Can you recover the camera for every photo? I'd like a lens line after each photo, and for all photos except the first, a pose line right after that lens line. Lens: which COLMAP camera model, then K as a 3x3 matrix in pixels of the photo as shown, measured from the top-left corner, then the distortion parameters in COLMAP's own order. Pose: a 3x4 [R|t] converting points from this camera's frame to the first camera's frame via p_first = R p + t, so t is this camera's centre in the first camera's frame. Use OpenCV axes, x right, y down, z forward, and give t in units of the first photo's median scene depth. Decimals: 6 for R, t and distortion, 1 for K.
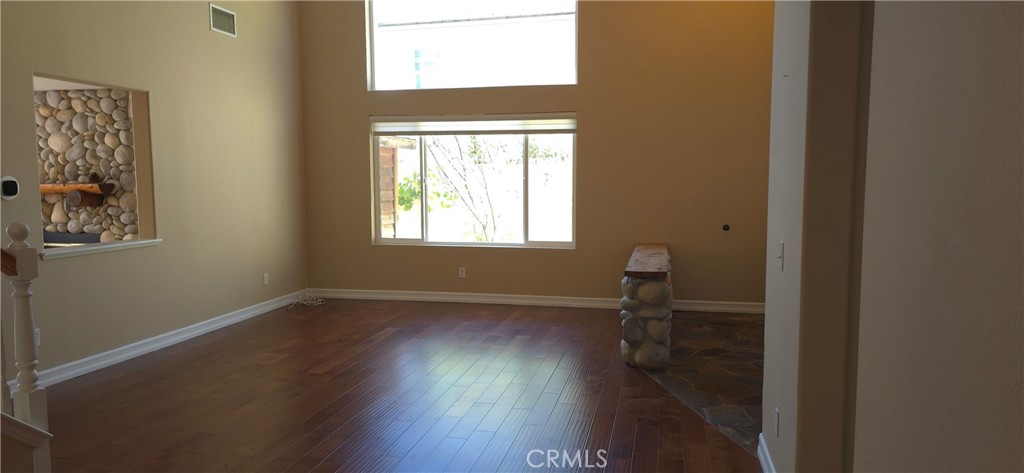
lens RADIAL K [[668.6, 0, 526.0], [0, 668.6, 233.3], [0, 0, 1]] dist [0.026852, -0.012802]
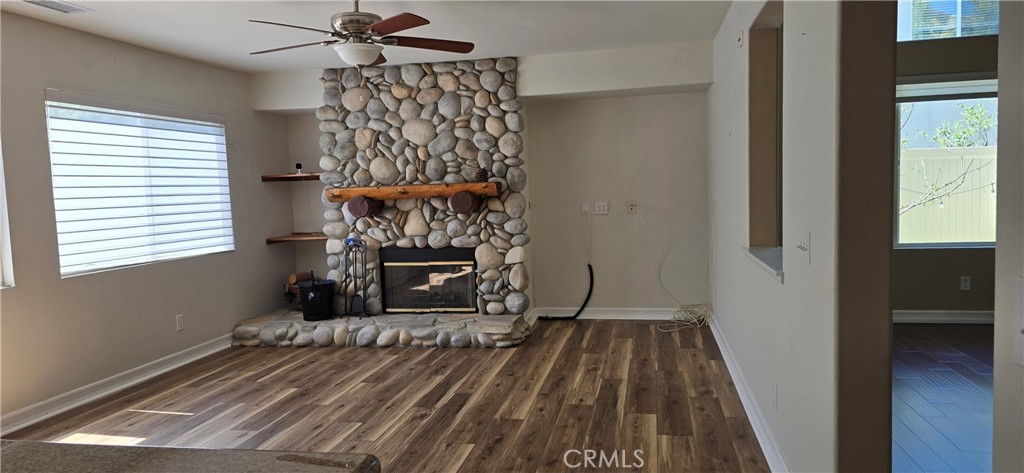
lens RADIAL K [[668.6, 0, 519.4], [0, 668.6, 264.6], [0, 0, 1]] dist [0.026852, -0.012802]
pose [[0.999470, -0.029666, 0.013385, -0.595679], [0.029332, 0.999268, 0.024558, 0.002709], [-0.014104, -0.024152, 0.999609, 0.226089]]
